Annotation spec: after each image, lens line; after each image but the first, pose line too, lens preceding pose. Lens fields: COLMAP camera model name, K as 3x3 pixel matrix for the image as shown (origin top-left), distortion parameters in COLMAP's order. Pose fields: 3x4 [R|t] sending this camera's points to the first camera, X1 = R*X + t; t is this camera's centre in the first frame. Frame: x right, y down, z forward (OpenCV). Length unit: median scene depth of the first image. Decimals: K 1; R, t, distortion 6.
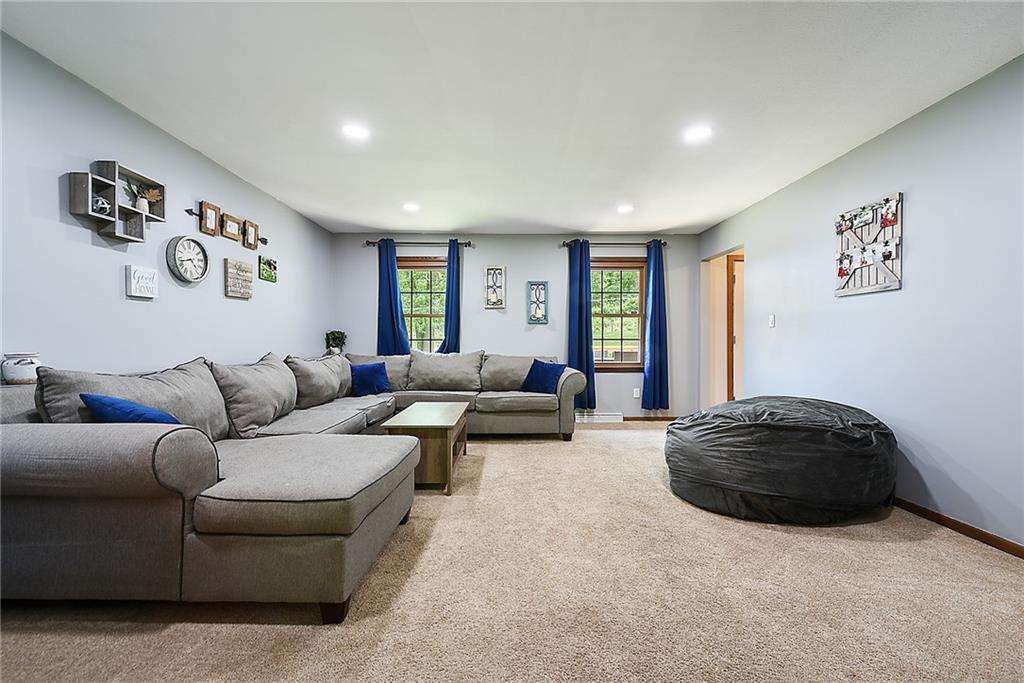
lens RADIAL K [[414.8, 0, 515.0], [0, 414.8, 331.8], [0, 0, 1]] dist [0.000715, -0.000120]
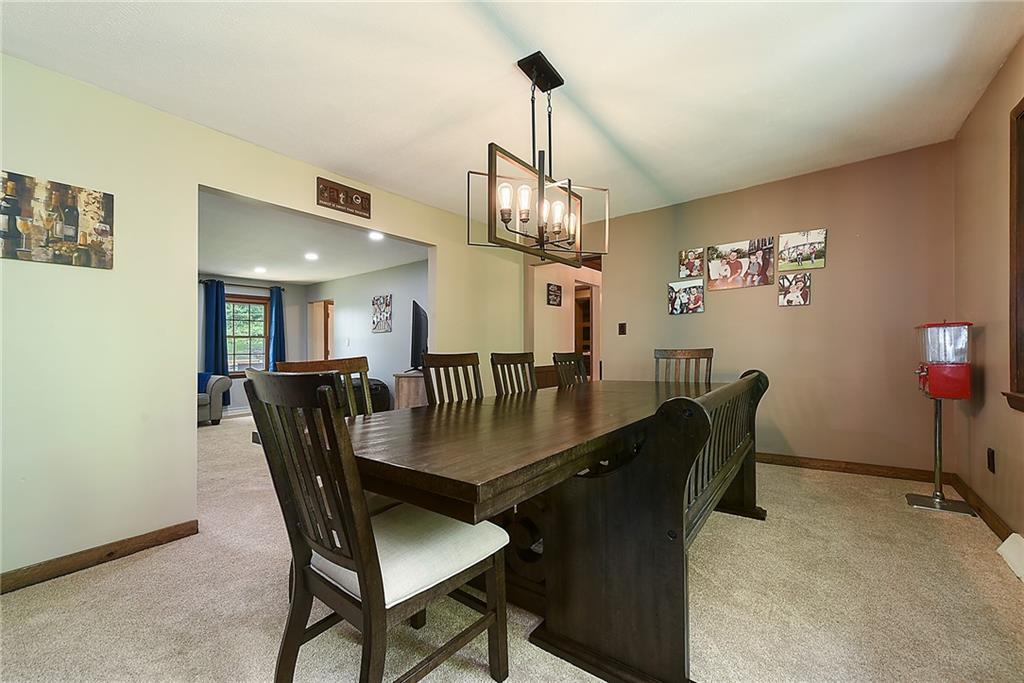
lens RADIAL K [[414.8, 0, 516.6], [0, 414.8, 342.5], [0, 0, 1]] dist [0.000715, -0.000120]
pose [[0.611241, 0.003089, 0.791438, -0.307625], [0.006389, 0.999941, -0.008838, -0.003105], [-0.791418, 0.010459, 0.611185, -0.577658]]
